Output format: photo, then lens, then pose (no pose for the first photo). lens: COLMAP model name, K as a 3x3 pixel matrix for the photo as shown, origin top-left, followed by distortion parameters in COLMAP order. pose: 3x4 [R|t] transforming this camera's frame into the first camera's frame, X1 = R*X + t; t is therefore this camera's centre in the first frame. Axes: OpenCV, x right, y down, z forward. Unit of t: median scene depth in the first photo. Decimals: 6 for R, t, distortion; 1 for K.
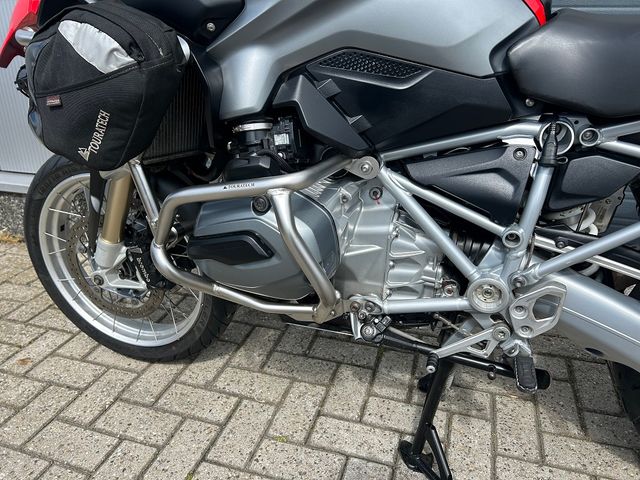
lens RADIAL K [[485.7, 0, 320.0], [0, 485.7, 240.0], [0, 0, 1]] dist [0.013463, -0.009848]
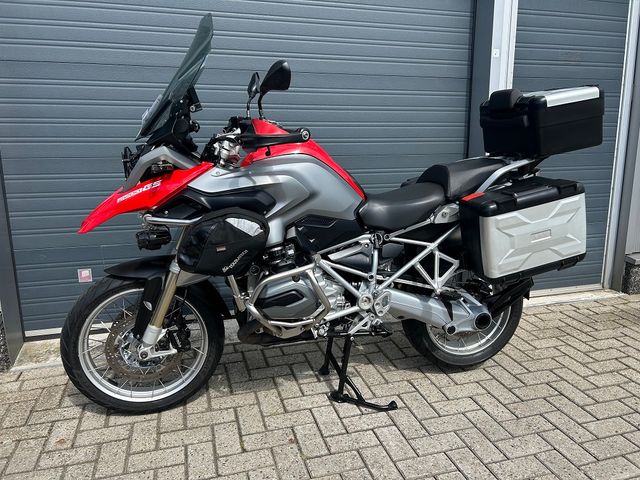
lens RADIAL K [[485.7, 0, 320.0], [0, 485.7, 240.0], [0, 0, 1]] dist [0.013463, -0.009848]
pose [[0.832734, -0.119008, 0.540732, -1.147226], [0.221439, 0.966703, -0.128261, 0.072699], [-0.507462, 0.226547, 0.831359, -1.014870]]
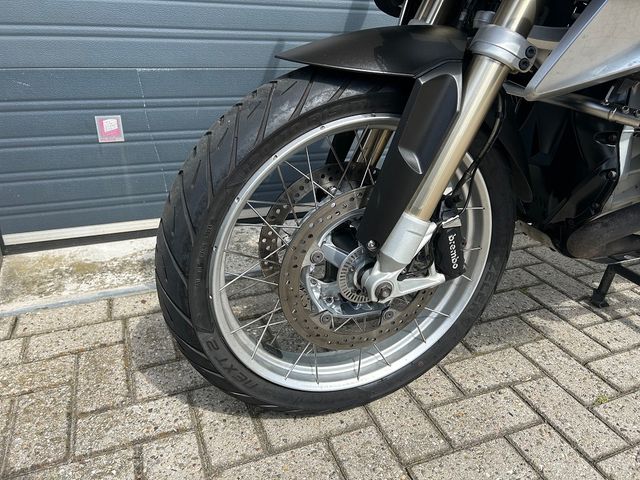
lens RADIAL K [[485.7, 0, 320.0], [0, 485.7, 240.0], [0, 0, 1]] dist [0.013463, -0.009848]
pose [[0.771170, -0.234101, 0.592024, -1.256126], [0.224922, 0.970152, 0.090640, -0.079279], [-0.595573, 0.063260, 0.800807, 0.808634]]
